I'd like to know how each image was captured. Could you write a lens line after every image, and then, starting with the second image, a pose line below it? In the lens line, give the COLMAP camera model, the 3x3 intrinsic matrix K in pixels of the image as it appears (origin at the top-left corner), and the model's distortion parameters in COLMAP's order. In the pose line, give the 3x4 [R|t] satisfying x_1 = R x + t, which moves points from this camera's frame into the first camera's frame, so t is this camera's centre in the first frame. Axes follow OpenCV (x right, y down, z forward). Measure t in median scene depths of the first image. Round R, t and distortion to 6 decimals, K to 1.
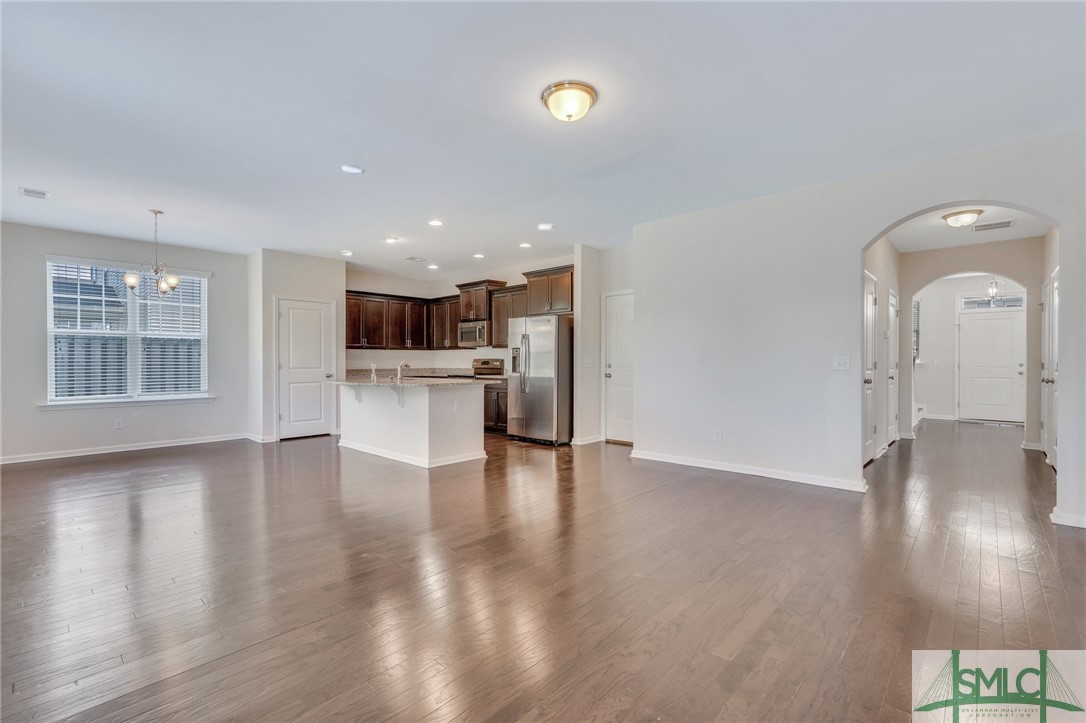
lens RADIAL K [[489.3, 0, 540.5], [0, 489.3, 362.6], [0, 0, 1]] dist [-0.012382, 0.004259]
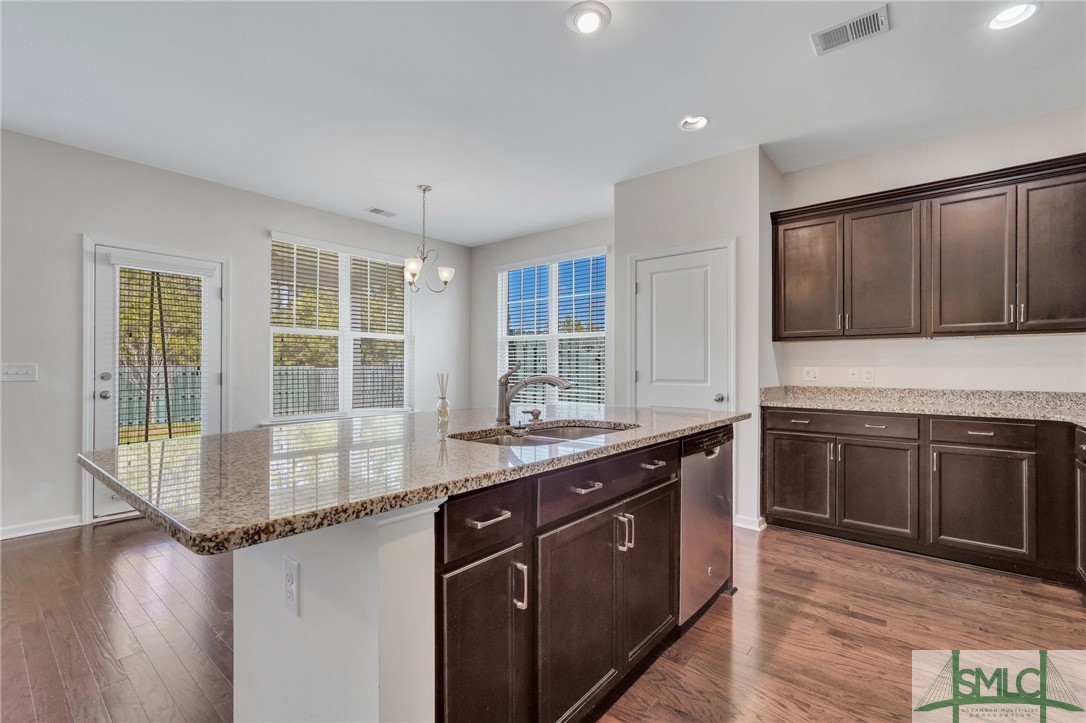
lens RADIAL K [[489.3, 0, 552.3], [0, 489.3, 365.6], [0, 0, 1]] dist [-0.012382, 0.004259]
pose [[0.058939, -0.002554, -0.998258, 0.040981], [-0.004985, 0.999984, -0.002853, -0.003575], [0.998249, 0.005145, 0.058925, 0.844235]]
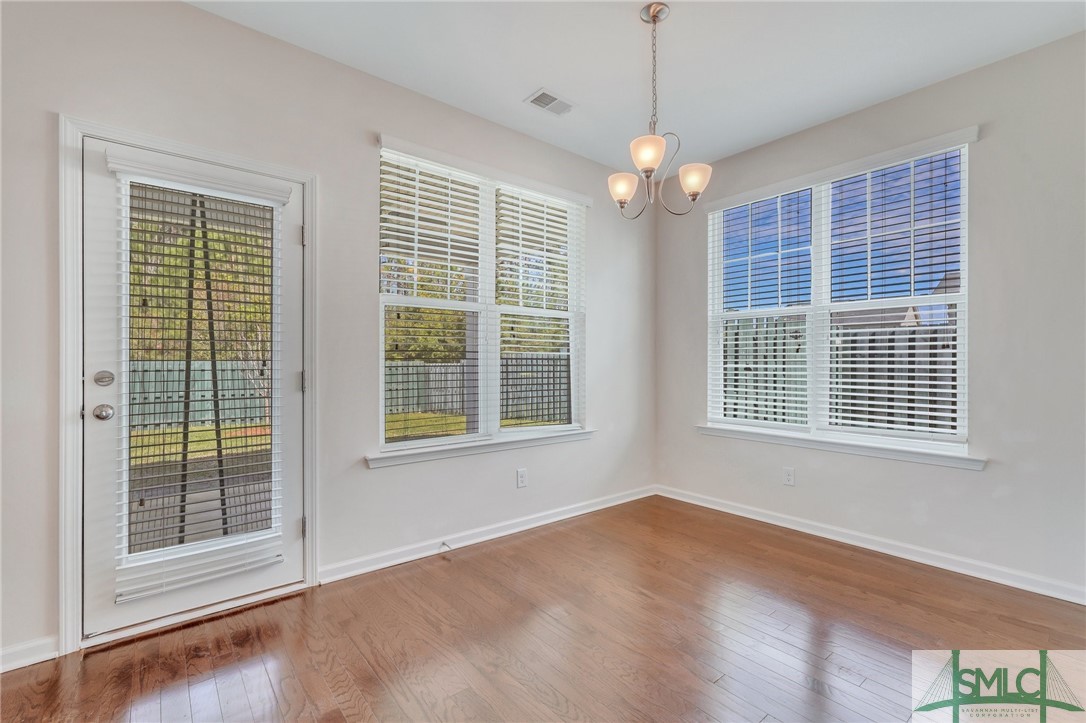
lens RADIAL K [[489.3, 0, 549.4], [0, 489.3, 365.0], [0, 0, 1]] dist [-0.012382, 0.004259]
pose [[-0.134299, 0.006190, -0.990922, -0.251400], [-0.003709, 0.999970, 0.006749, -0.001805], [0.990934, 0.004581, -0.134272, 0.698247]]
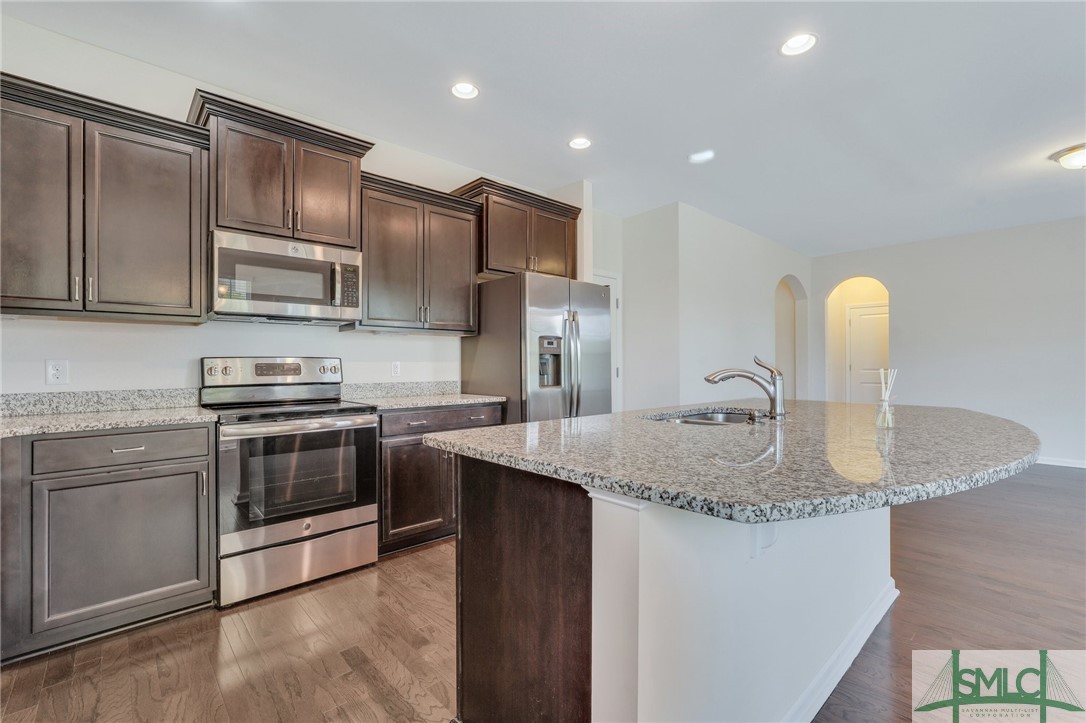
lens RADIAL K [[489.3, 0, 539.1], [0, 489.3, 362.0], [0, 0, 1]] dist [-0.012382, 0.004259]
pose [[0.080110, 0.004557, 0.996776, -0.513905], [0.003382, 0.999983, -0.004844, -0.002513], [-0.996780, 0.003759, 0.080093, 0.942316]]
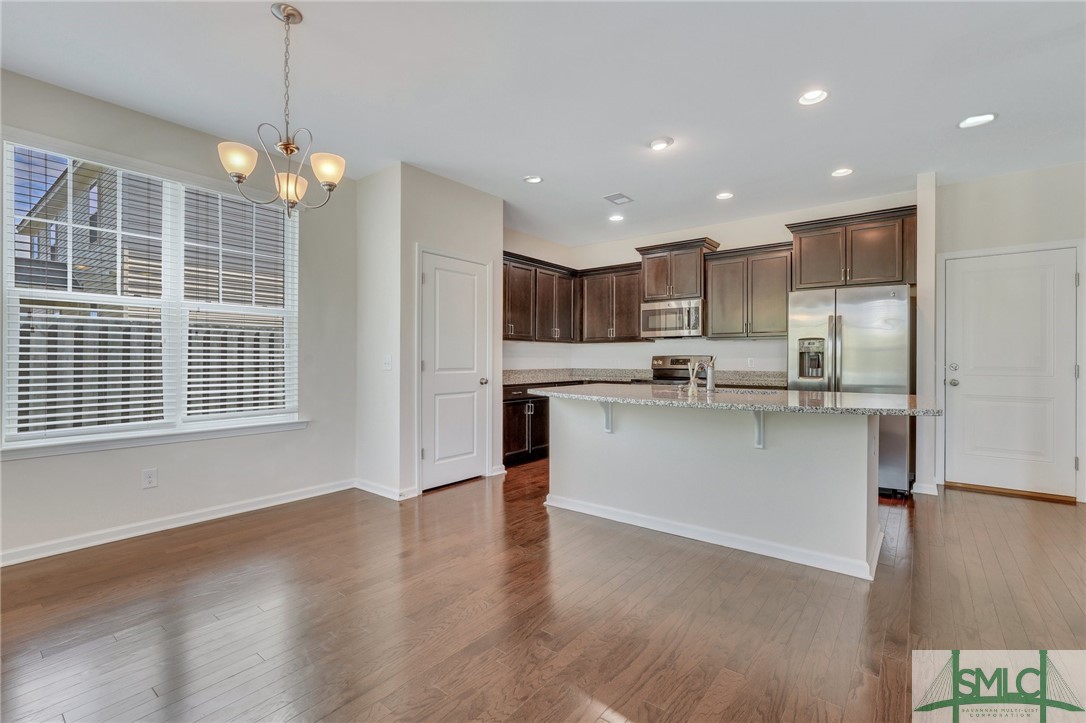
lens RADIAL K [[489.3, 0, 543.2], [0, 489.3, 360.5], [0, 0, 1]] dist [-0.012382, 0.004259]
pose [[0.996291, 0.004121, 0.085951, -0.430791], [-0.004112, 0.999992, -0.000277, -0.000088], [-0.085952, -0.000077, 0.996299, 0.393366]]
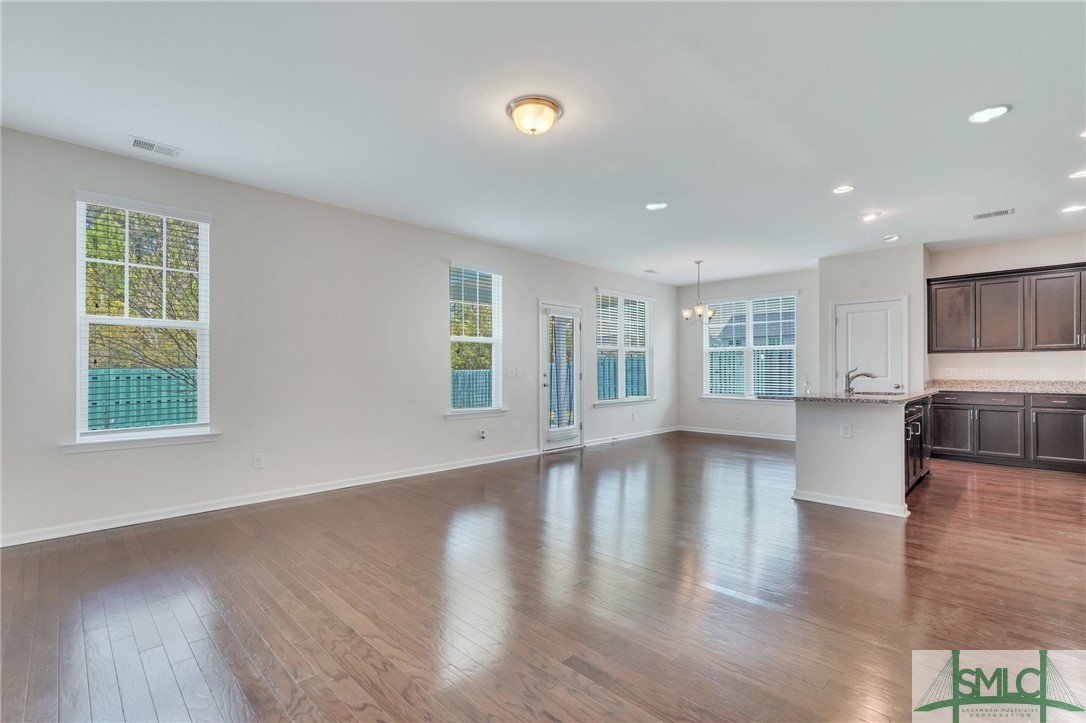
lens RADIAL K [[489.3, 0, 546.7], [0, 489.3, 367.6], [0, 0, 1]] dist [-0.012382, 0.004259]
pose [[-0.035875, -0.003240, -0.999351, 0.449311], [-0.002064, 0.999993, -0.003168, -0.001744], [0.999354, 0.001949, -0.035881, 0.444681]]
